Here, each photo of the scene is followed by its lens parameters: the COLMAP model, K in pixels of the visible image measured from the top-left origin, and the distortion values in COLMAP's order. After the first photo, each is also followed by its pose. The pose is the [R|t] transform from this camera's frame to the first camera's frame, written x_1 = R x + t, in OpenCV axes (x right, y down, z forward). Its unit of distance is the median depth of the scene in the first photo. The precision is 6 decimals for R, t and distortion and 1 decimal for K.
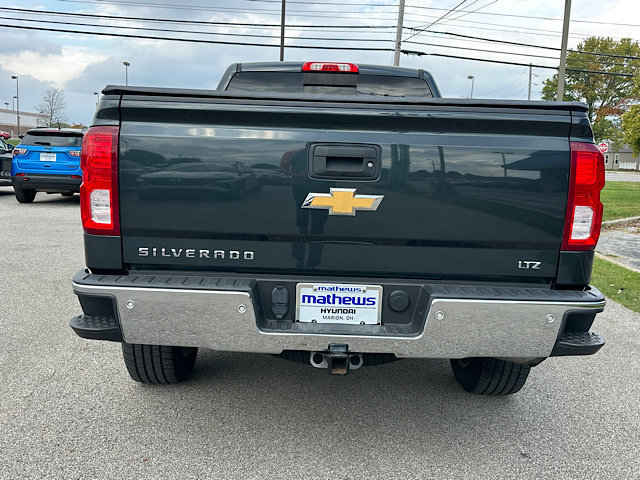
lens RADIAL K [[623.1, 0, 315.6], [0, 623.1, 239.0], [0, 0, 1]] dist [0.182192, -0.357399]
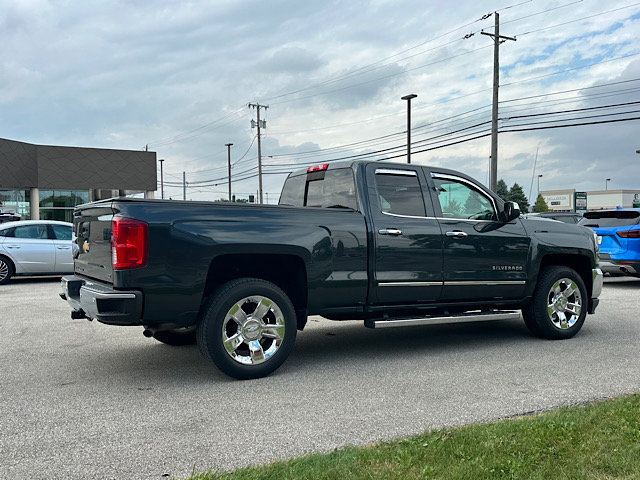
lens RADIAL K [[633.3, 0, 320.0], [0, 633.3, 240.0], [0, 0, 1]] dist [0.141145, -0.245994]
pose [[0.488072, -0.025112, -0.872442, 2.514924], [-0.092001, 0.992537, -0.080038, 0.027487], [0.867941, 0.119330, 0.482119, 0.581110]]
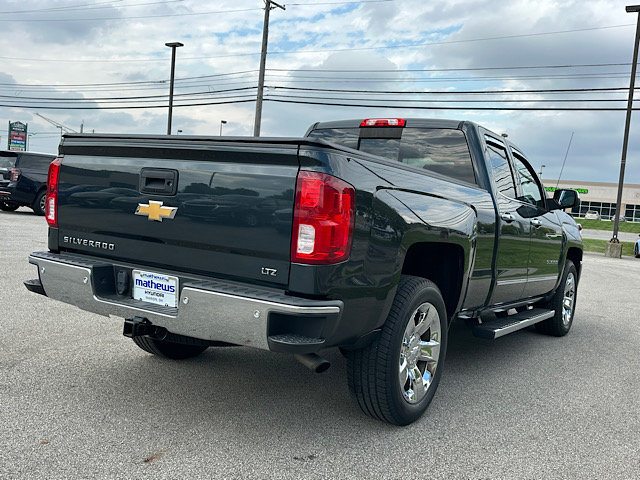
lens RADIAL K [[623.1, 0, 315.6], [0, 623.1, 239.0], [0, 0, 1]] dist [0.182192, -0.357399]
pose [[0.830690, 0.064881, -0.552941, 1.058416], [-0.124459, 0.989692, -0.070847, 0.052421], [0.542645, 0.127671, 0.830203, 0.059298]]
